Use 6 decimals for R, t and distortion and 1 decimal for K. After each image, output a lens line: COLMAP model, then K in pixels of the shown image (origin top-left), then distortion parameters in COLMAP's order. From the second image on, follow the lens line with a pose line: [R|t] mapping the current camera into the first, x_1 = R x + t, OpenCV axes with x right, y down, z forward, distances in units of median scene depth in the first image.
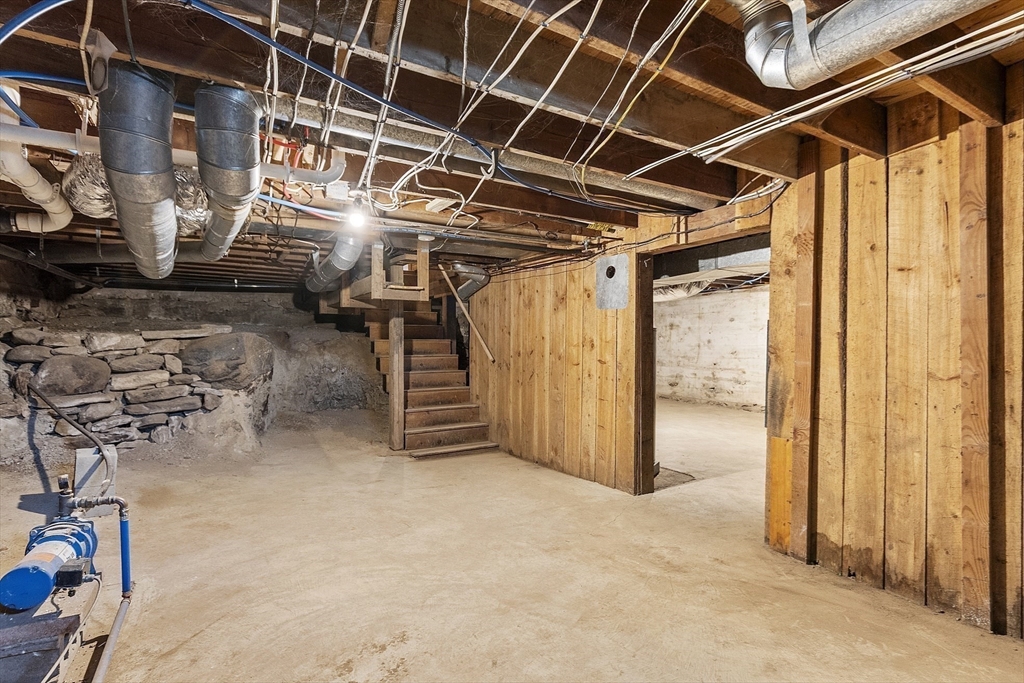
lens RADIAL K [[461.2, 0, 509.7], [0, 461.2, 339.5], [0, 0, 1]] dist [0.001214, -0.000705]
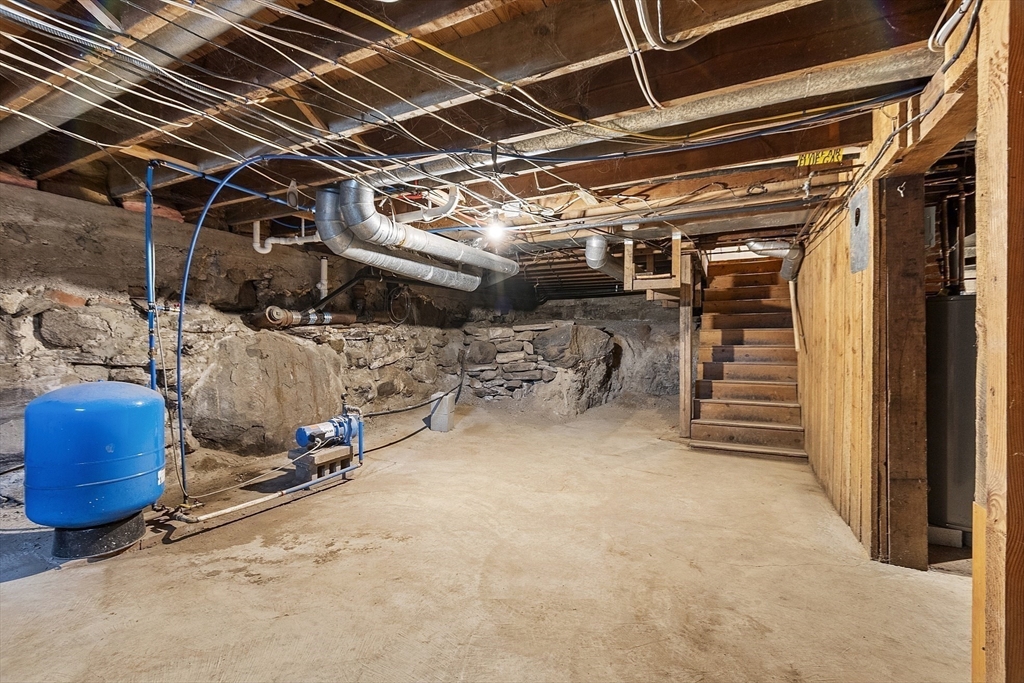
lens RADIAL K [[418.0, 0, 514.7], [0, 418.0, 327.6], [0, 0, 1]] dist [-0.000300, -0.000384]
pose [[0.578009, -0.024047, -0.815676, 0.457245], [0.008962, 0.999692, -0.023121, 0.026334], [0.815981, 0.006054, 0.578047, 0.259341]]
